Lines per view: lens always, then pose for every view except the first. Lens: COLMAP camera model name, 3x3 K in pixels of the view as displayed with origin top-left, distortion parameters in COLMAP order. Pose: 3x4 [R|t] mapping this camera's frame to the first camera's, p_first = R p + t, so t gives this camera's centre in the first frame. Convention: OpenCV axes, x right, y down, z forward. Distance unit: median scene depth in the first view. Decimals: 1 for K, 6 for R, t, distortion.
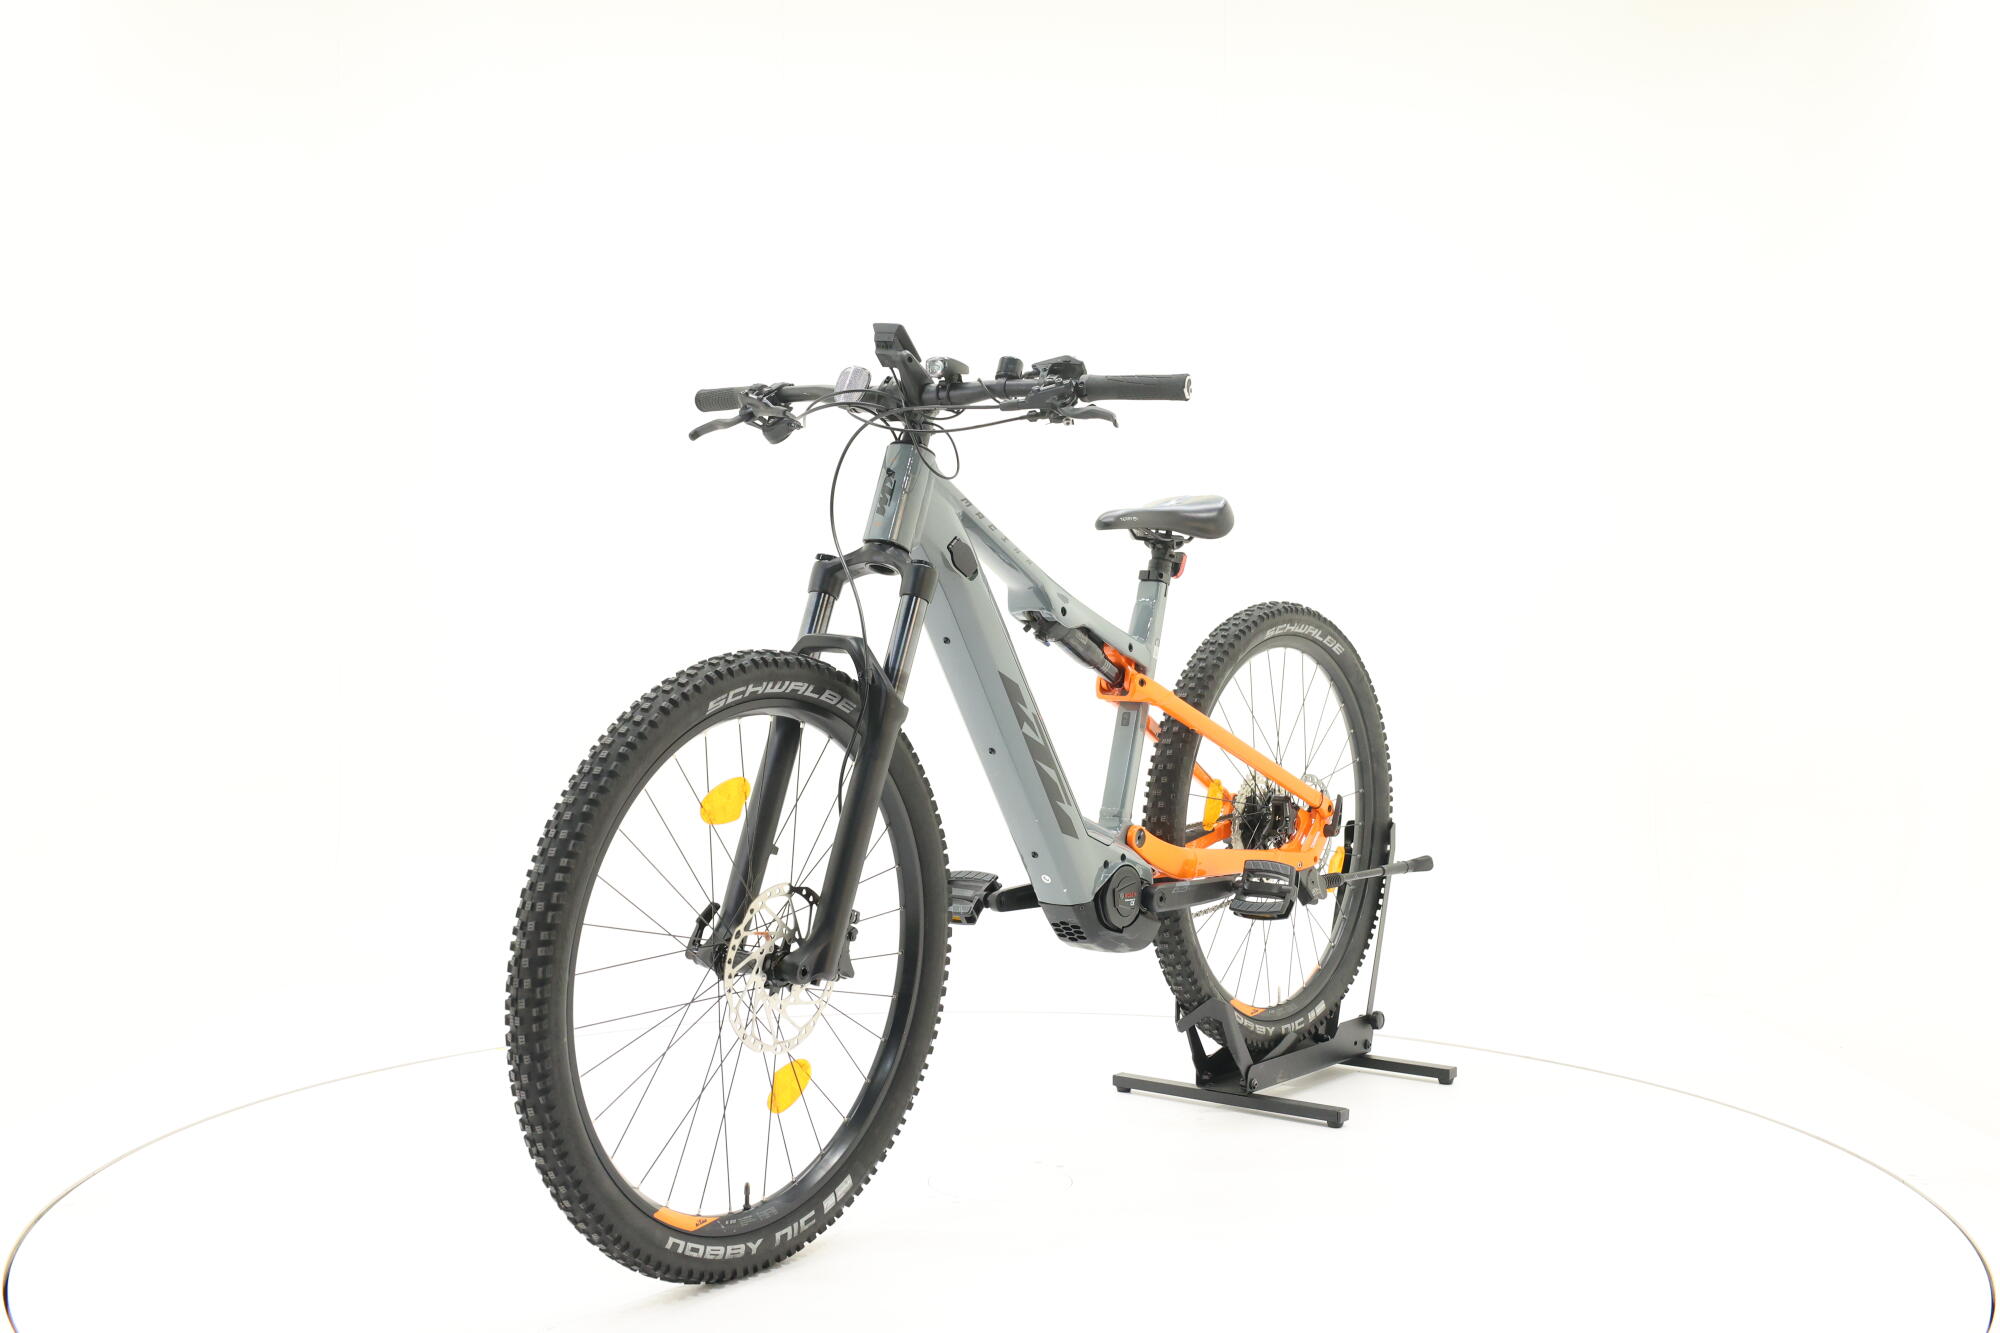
lens RADIAL K [[2150.6, 0, 999.3], [0, 2150.6, 620.2], [0, 0, 1]] dist [-0.013370, 0.027679]
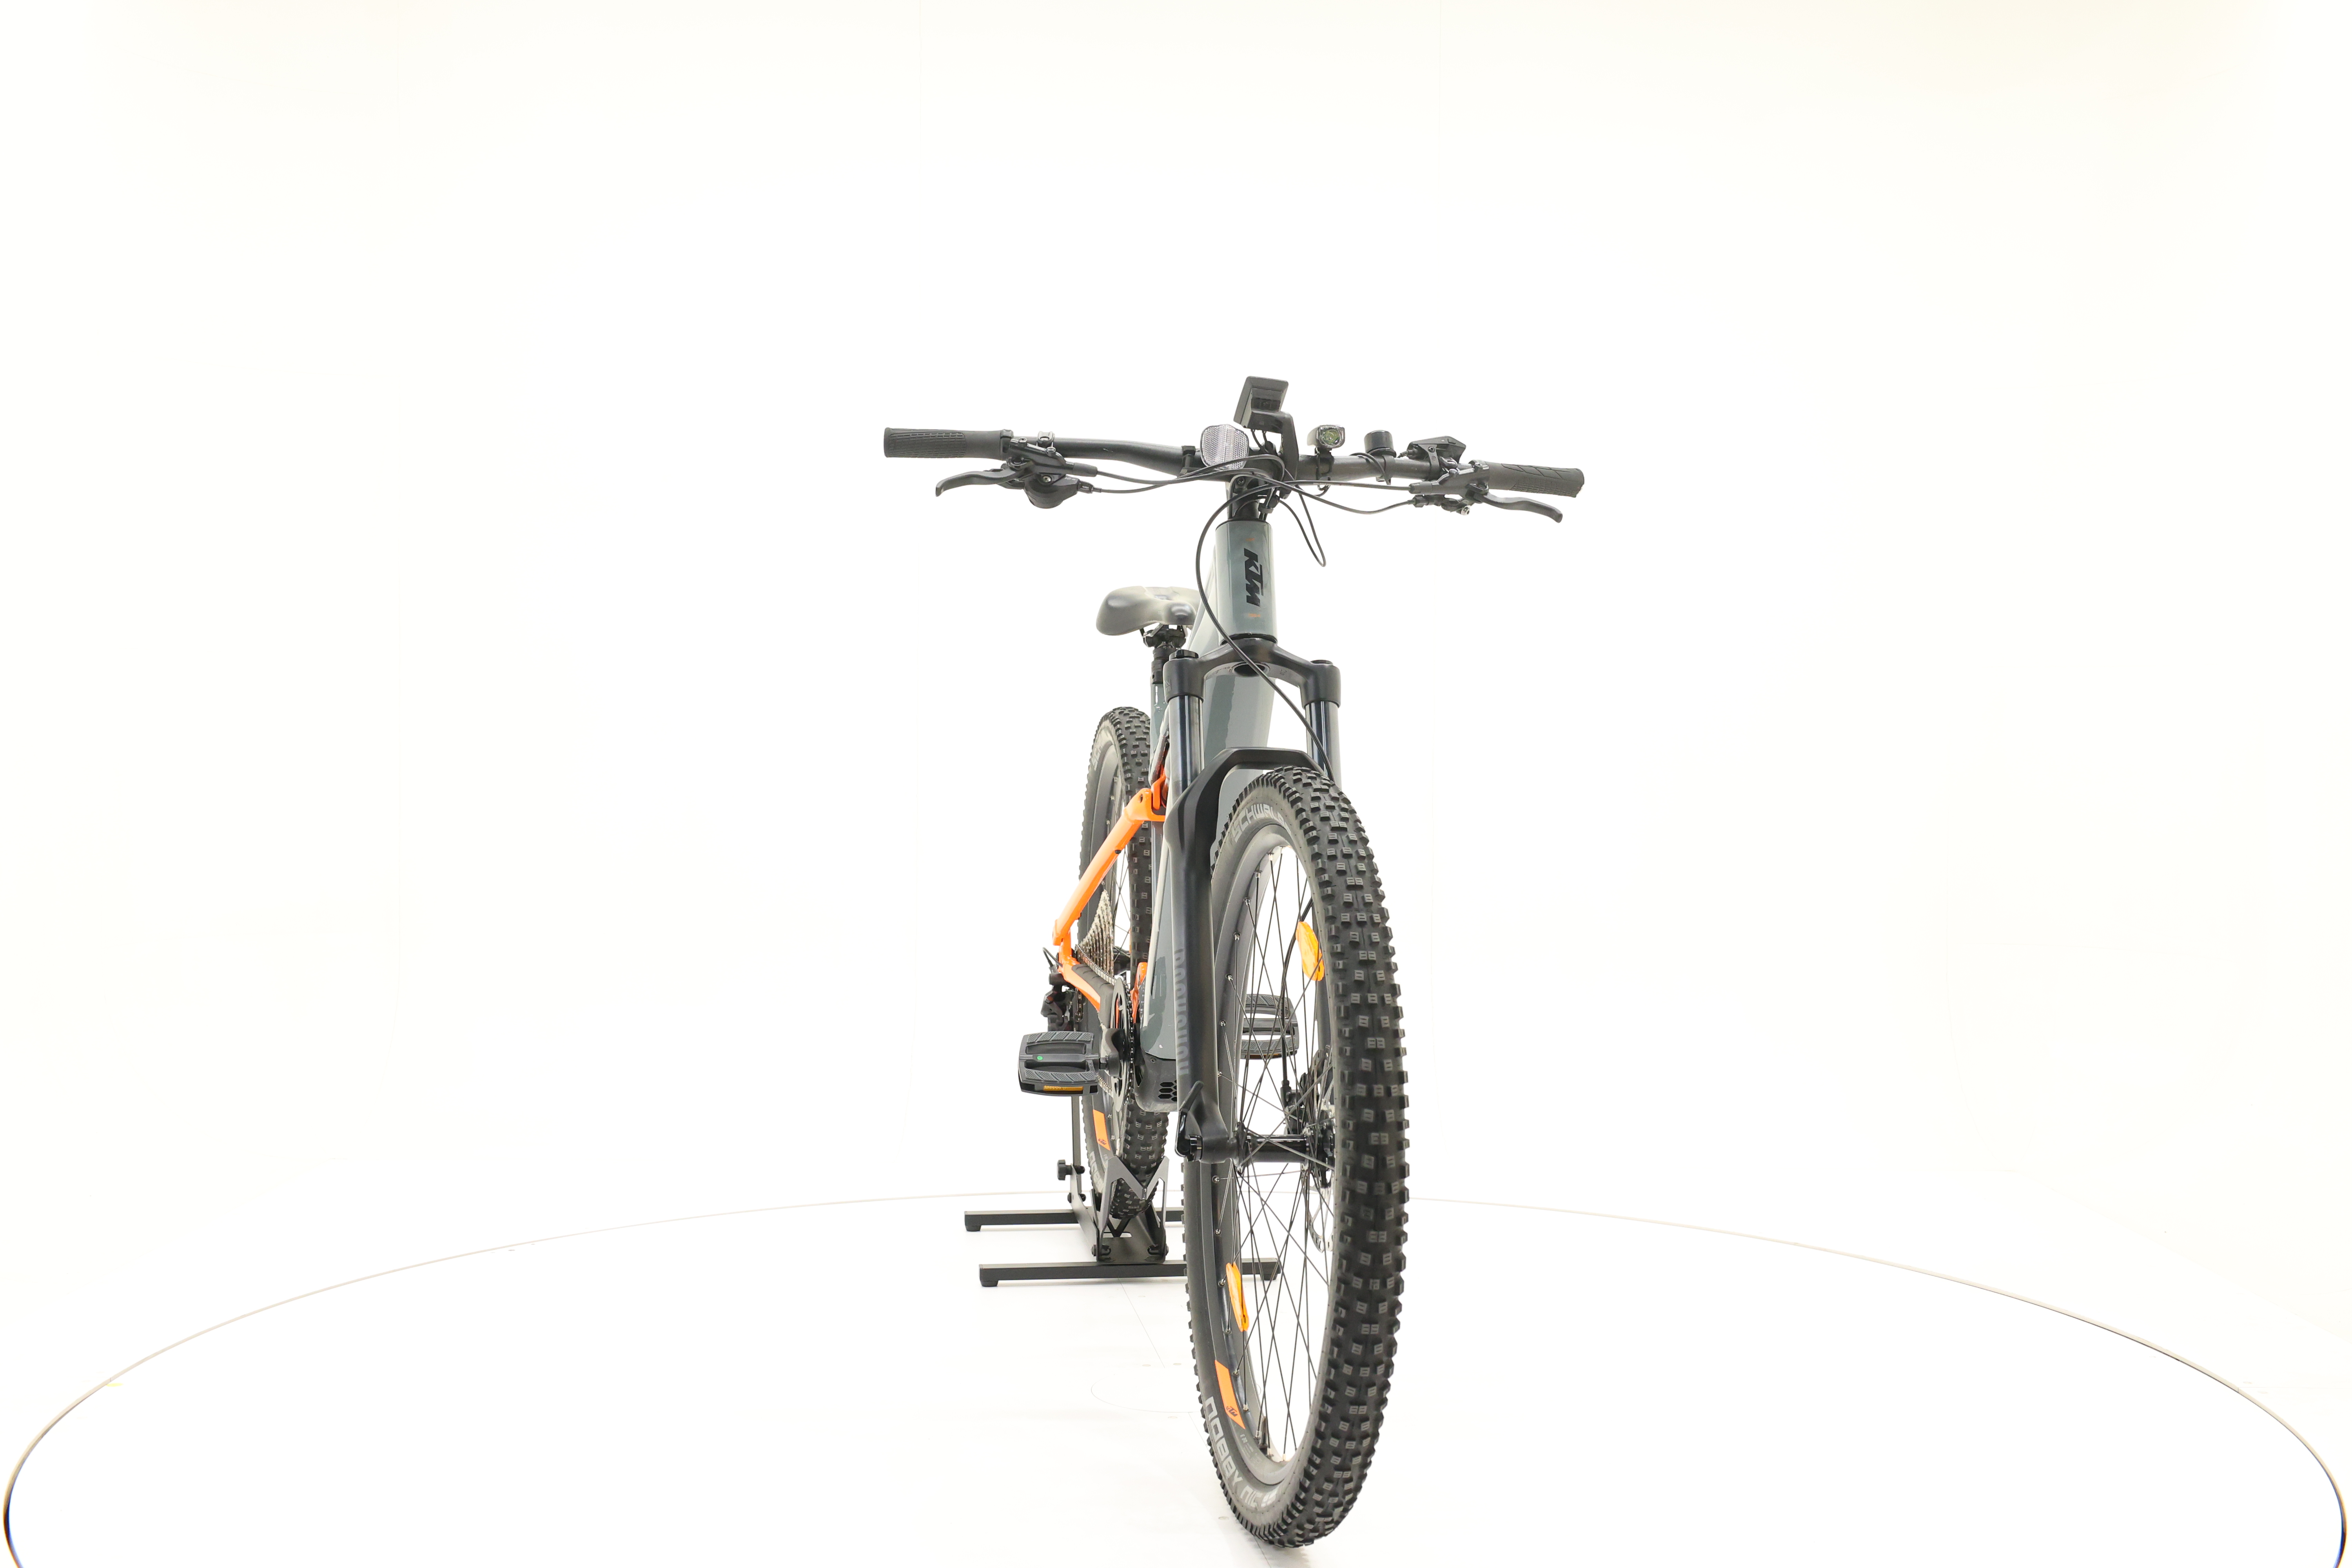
lens RADIAL K [[2529.1, 0, 1175.1], [0, 2529.1, 729.6], [0, 0, 1]] dist [-0.013370, 0.027679]
pose [[0.704569, -0.002199, 0.709632, -0.781885], [0.000346, 0.999996, 0.002756, -0.003067], [-0.709635, -0.001696, 0.704567, 0.325800]]
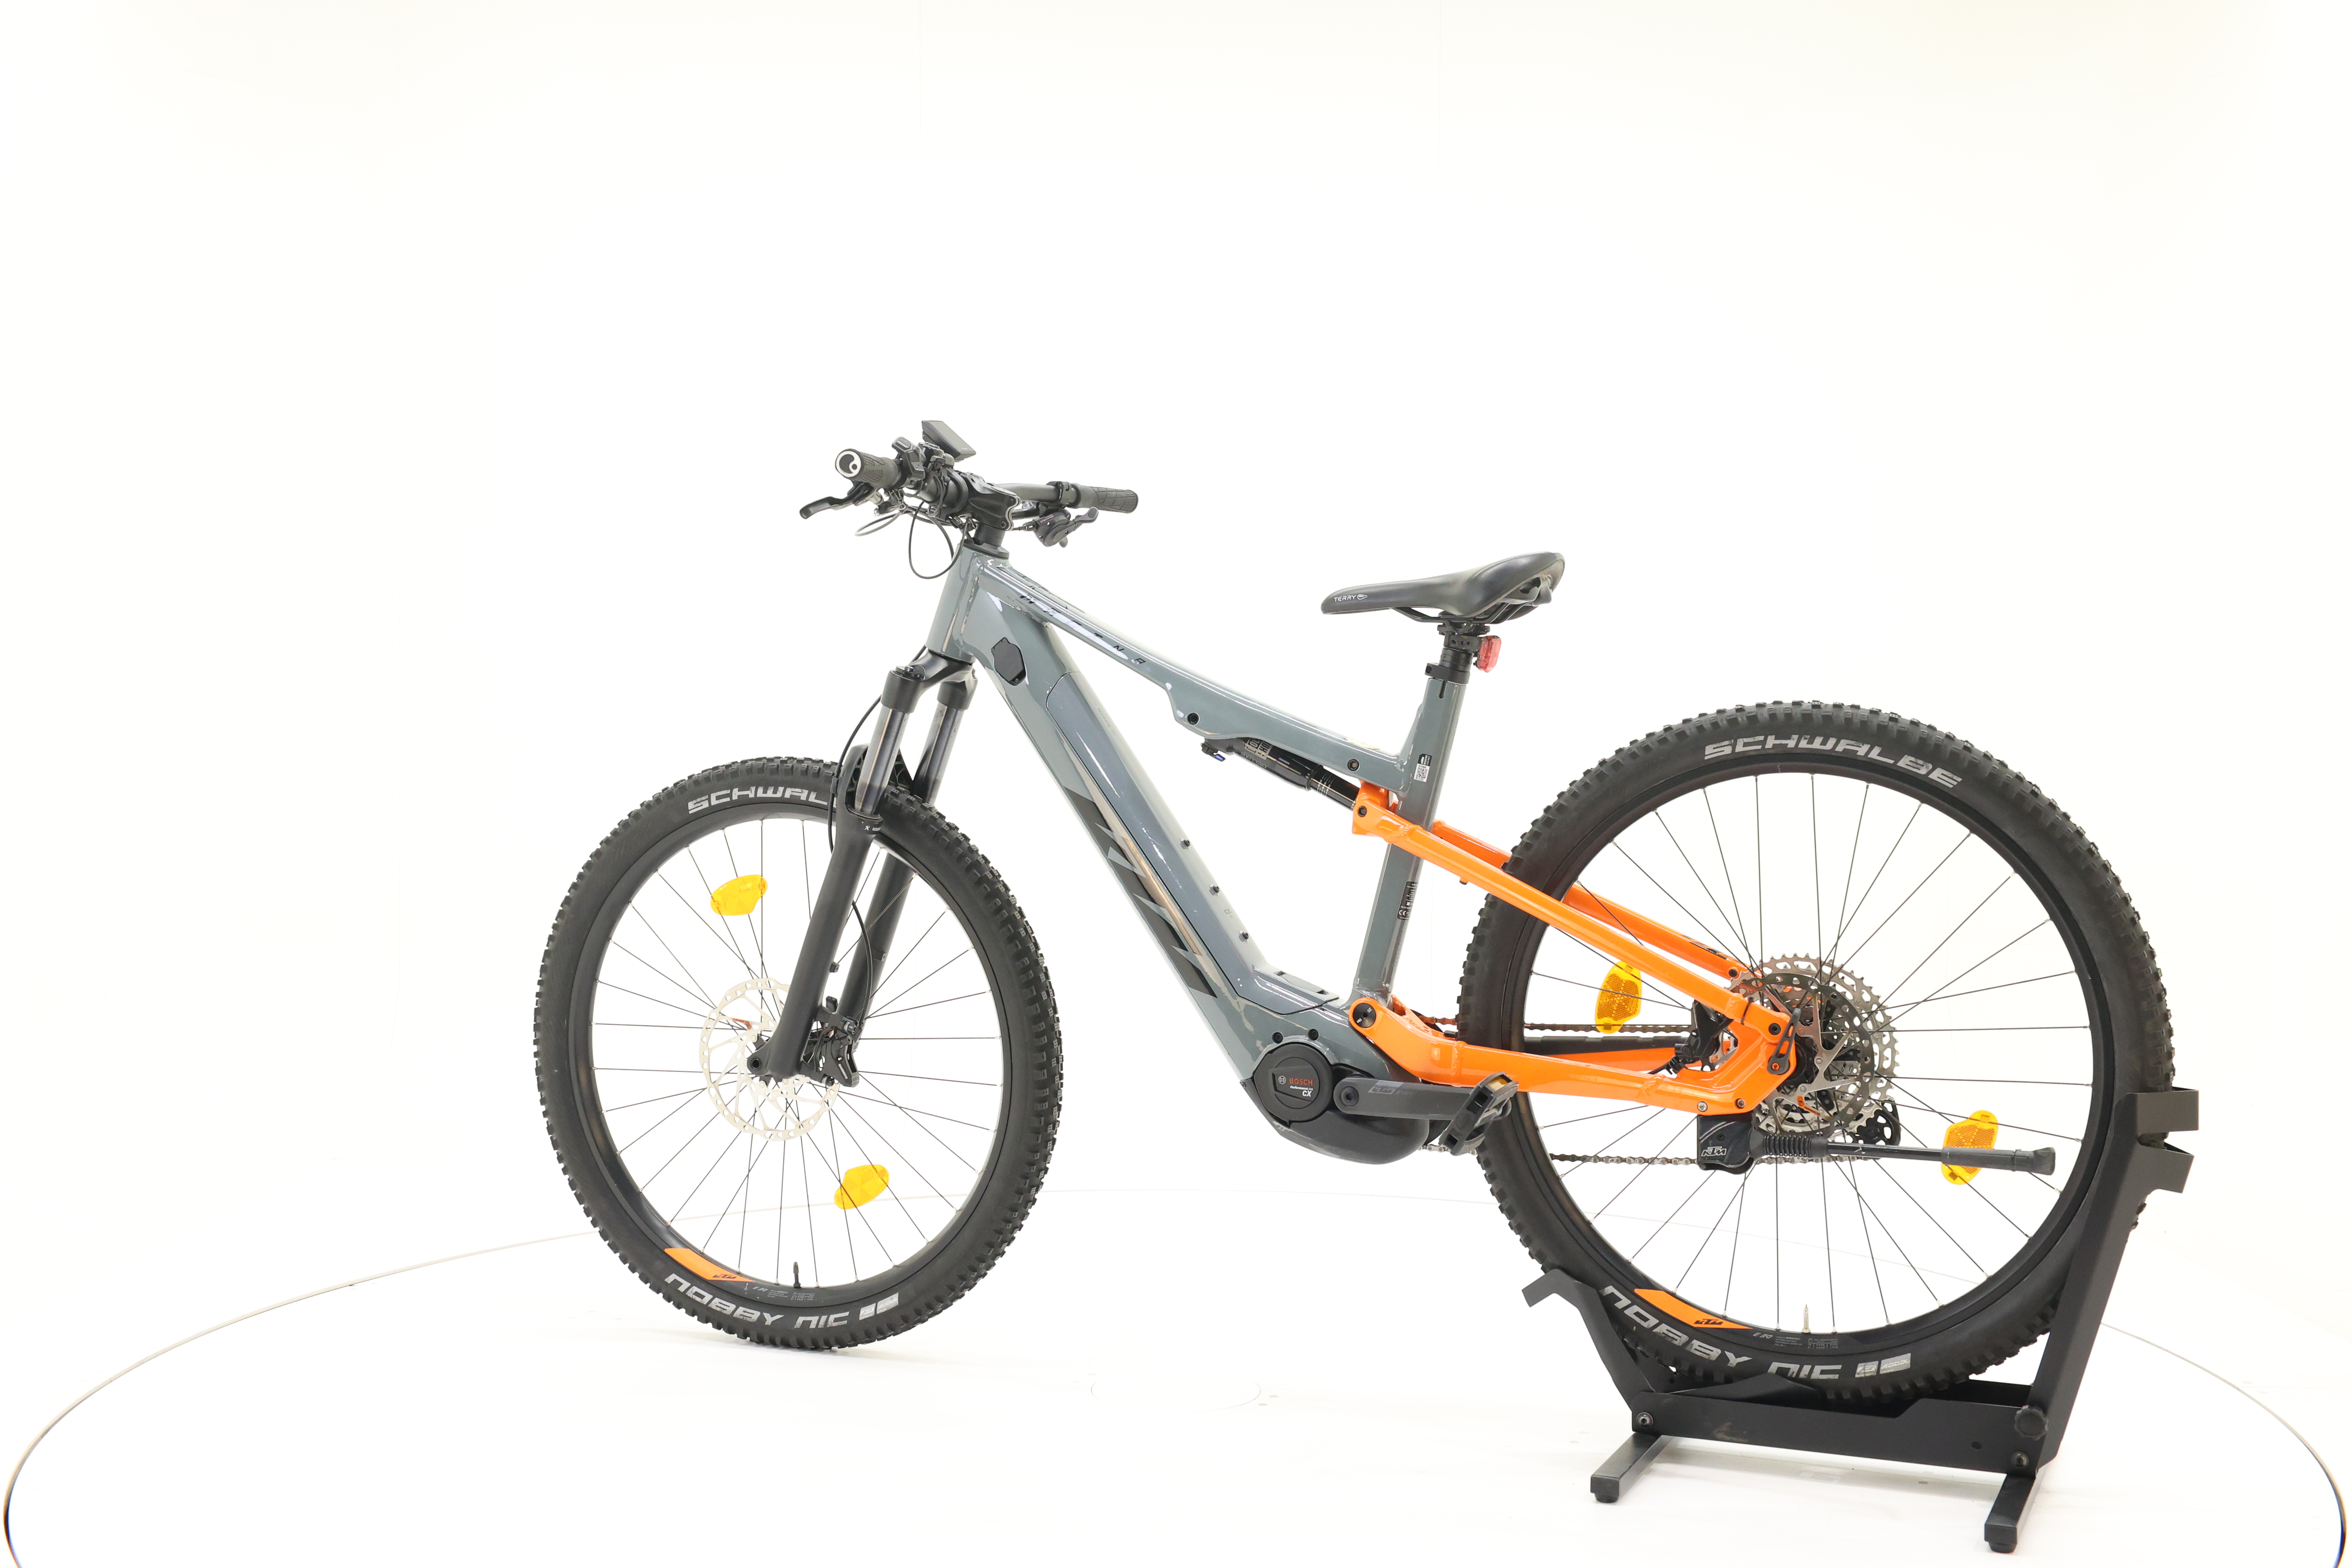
lens RADIAL K [[2529.1, 0, 1175.1], [0, 2529.1, 729.6], [0, 0, 1]] dist [-0.013370, 0.027679]
pose [[0.229180, -0.002985, -0.973379, 1.073125], [-0.002699, 0.999990, -0.003702, 0.004116], [0.973380, 0.003476, 0.229170, 0.847863]]
